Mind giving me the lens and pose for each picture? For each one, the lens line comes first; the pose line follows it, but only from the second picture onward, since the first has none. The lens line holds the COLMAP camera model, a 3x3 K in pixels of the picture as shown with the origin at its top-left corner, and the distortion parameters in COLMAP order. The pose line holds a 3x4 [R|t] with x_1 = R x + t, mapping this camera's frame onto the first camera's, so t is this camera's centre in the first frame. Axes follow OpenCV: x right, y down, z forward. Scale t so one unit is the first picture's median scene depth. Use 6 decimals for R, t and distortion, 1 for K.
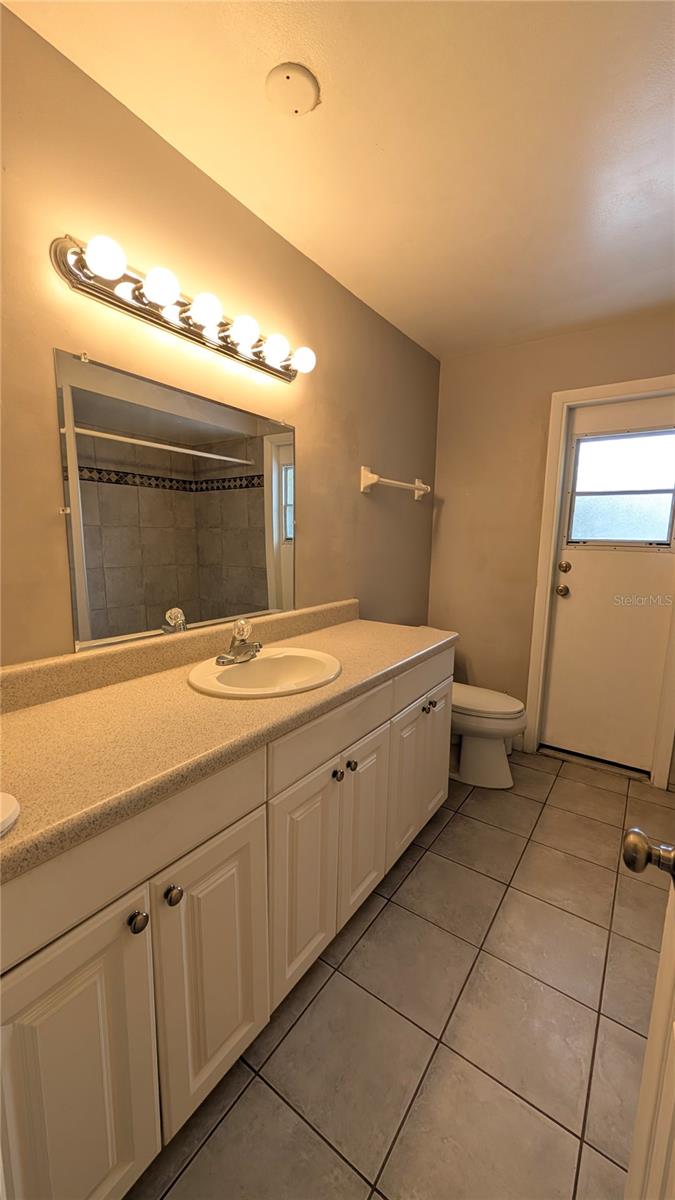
lens RADIAL K [[450.4, 0, 335.8], [0, 450.4, 603.1], [0, 0, 1]] dist [0.002216, -0.000243]
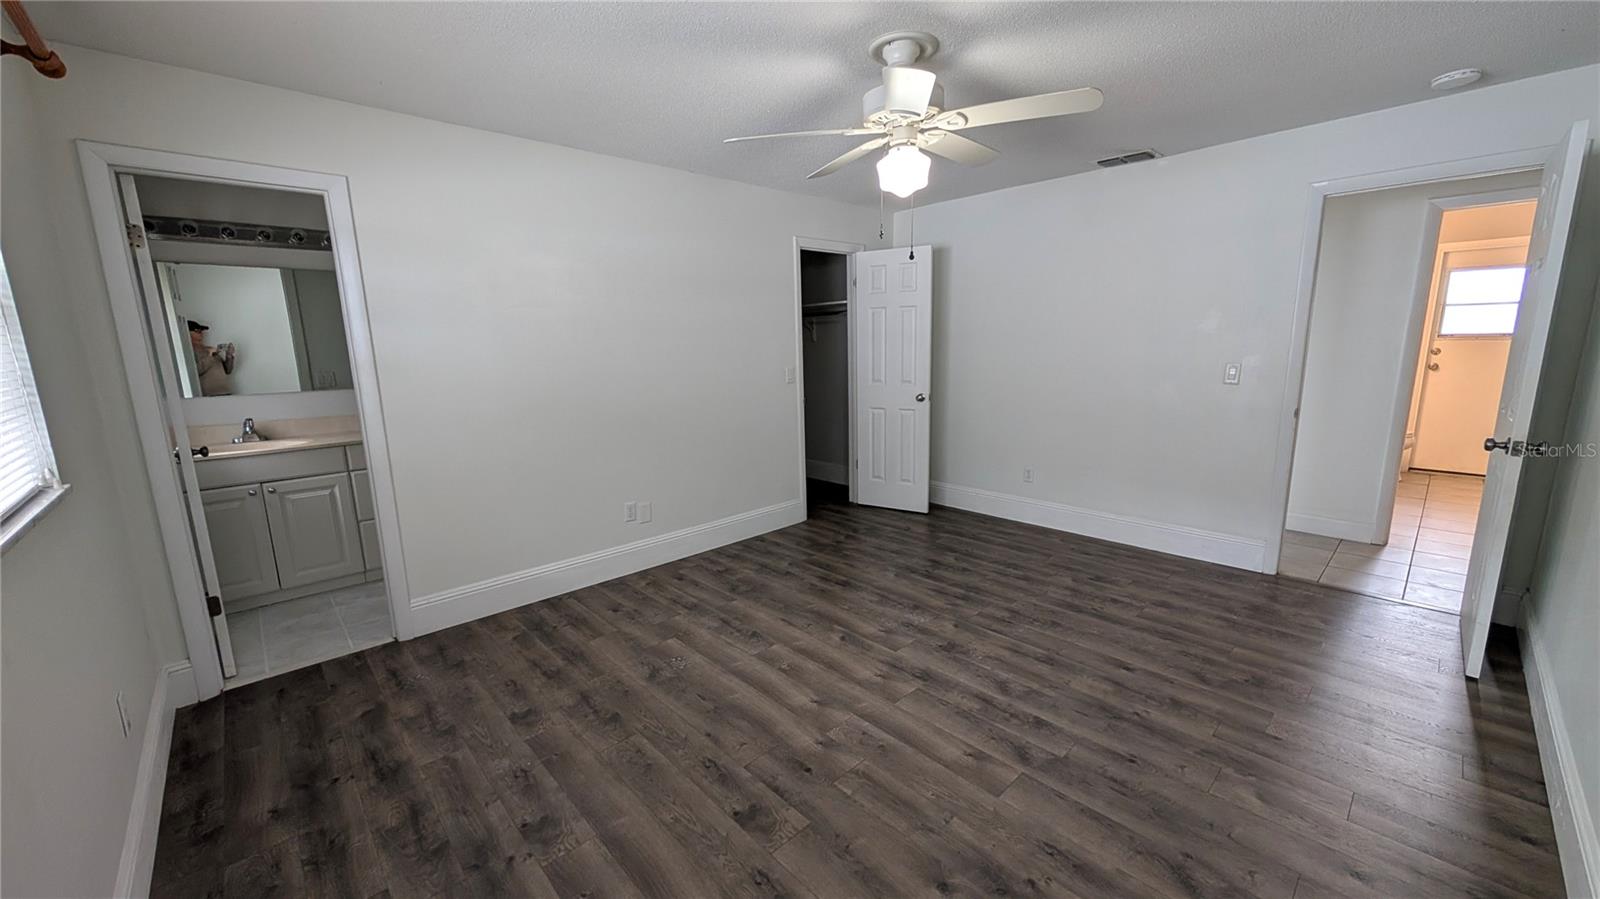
lens RADIAL K [[600.5, 0, 803.3], [0, 600.5, 450.4], [0, 0, 1]] dist [0.002216, -0.000243]
pose [[0.982163, 0.008259, -0.187850, -1.284527], [-0.004270, 0.999757, 0.021626, 0.233502], [0.187983, -0.020438, 0.981960, -1.513684]]
